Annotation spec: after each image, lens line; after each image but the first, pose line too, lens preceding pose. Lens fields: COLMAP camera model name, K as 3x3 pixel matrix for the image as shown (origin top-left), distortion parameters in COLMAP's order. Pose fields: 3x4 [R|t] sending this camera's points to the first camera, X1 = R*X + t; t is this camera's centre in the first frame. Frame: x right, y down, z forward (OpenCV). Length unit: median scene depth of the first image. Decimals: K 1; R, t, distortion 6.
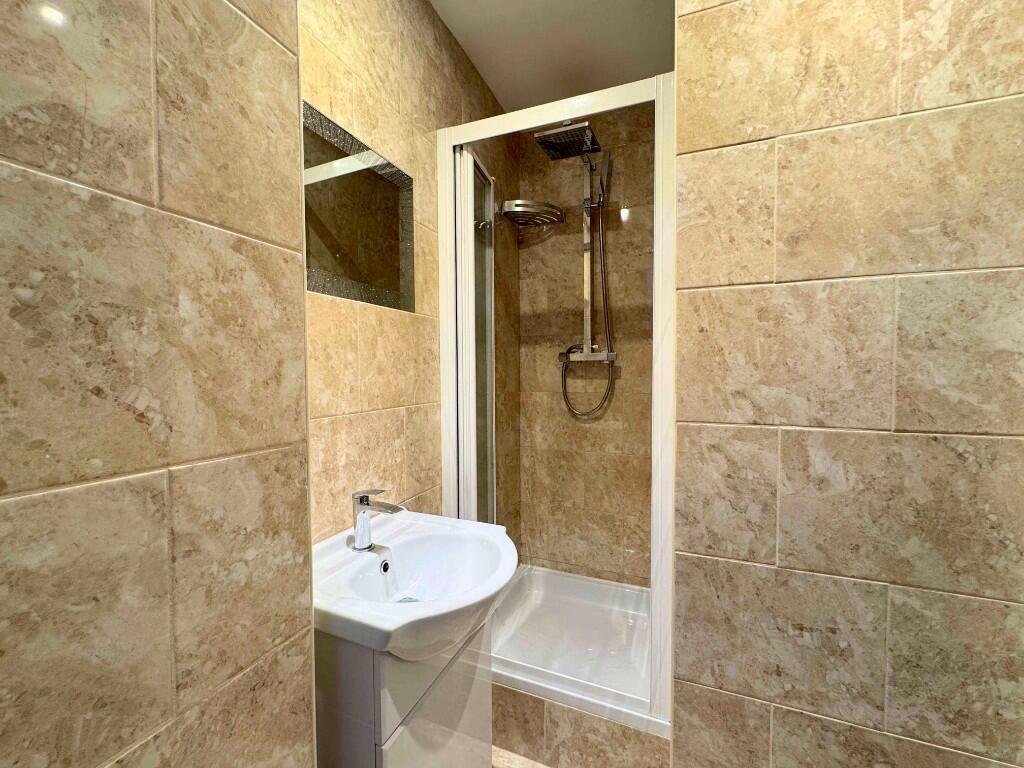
lens RADIAL K [[411.0, 0, 510.6], [0, 411.0, 385.5], [0, 0, 1]] dist [-0.000143, -0.000189]
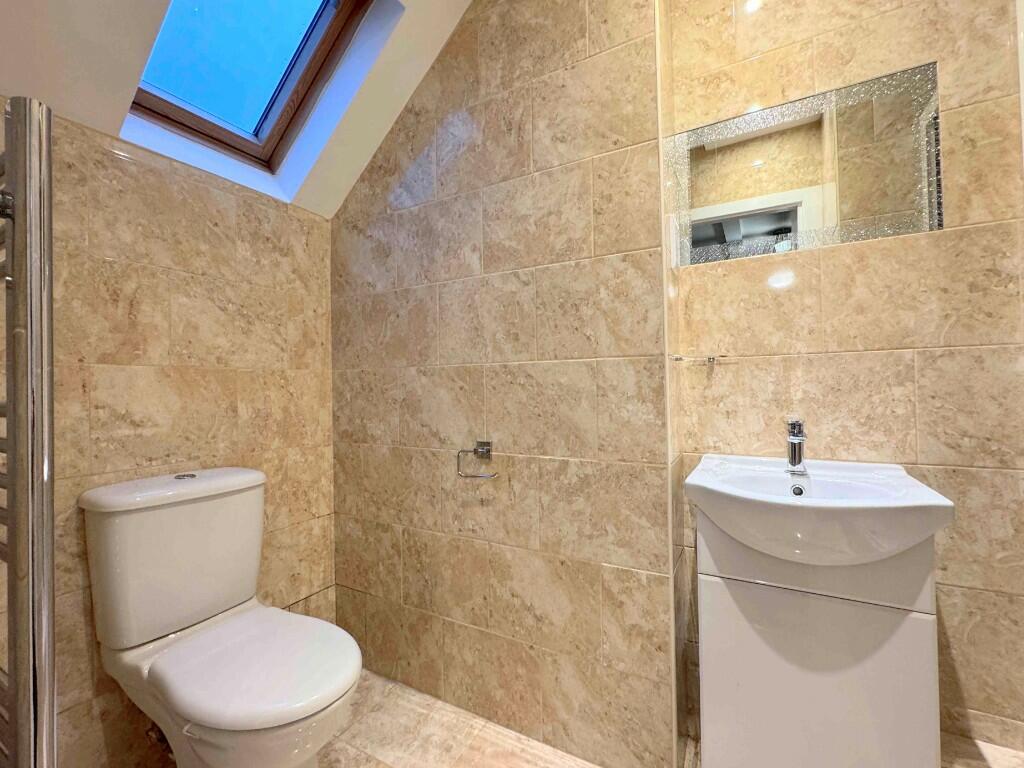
lens RADIAL K [[411.0, 0, 512.5], [0, 411.0, 379.9], [0, 0, 1]] dist [-0.000143, -0.000189]
pose [[-0.107512, -0.000462, -0.994204, 1.431618], [-0.017358, 0.999848, 0.001413, 0.278928], [0.994052, 0.017409, -0.107504, 0.630967]]
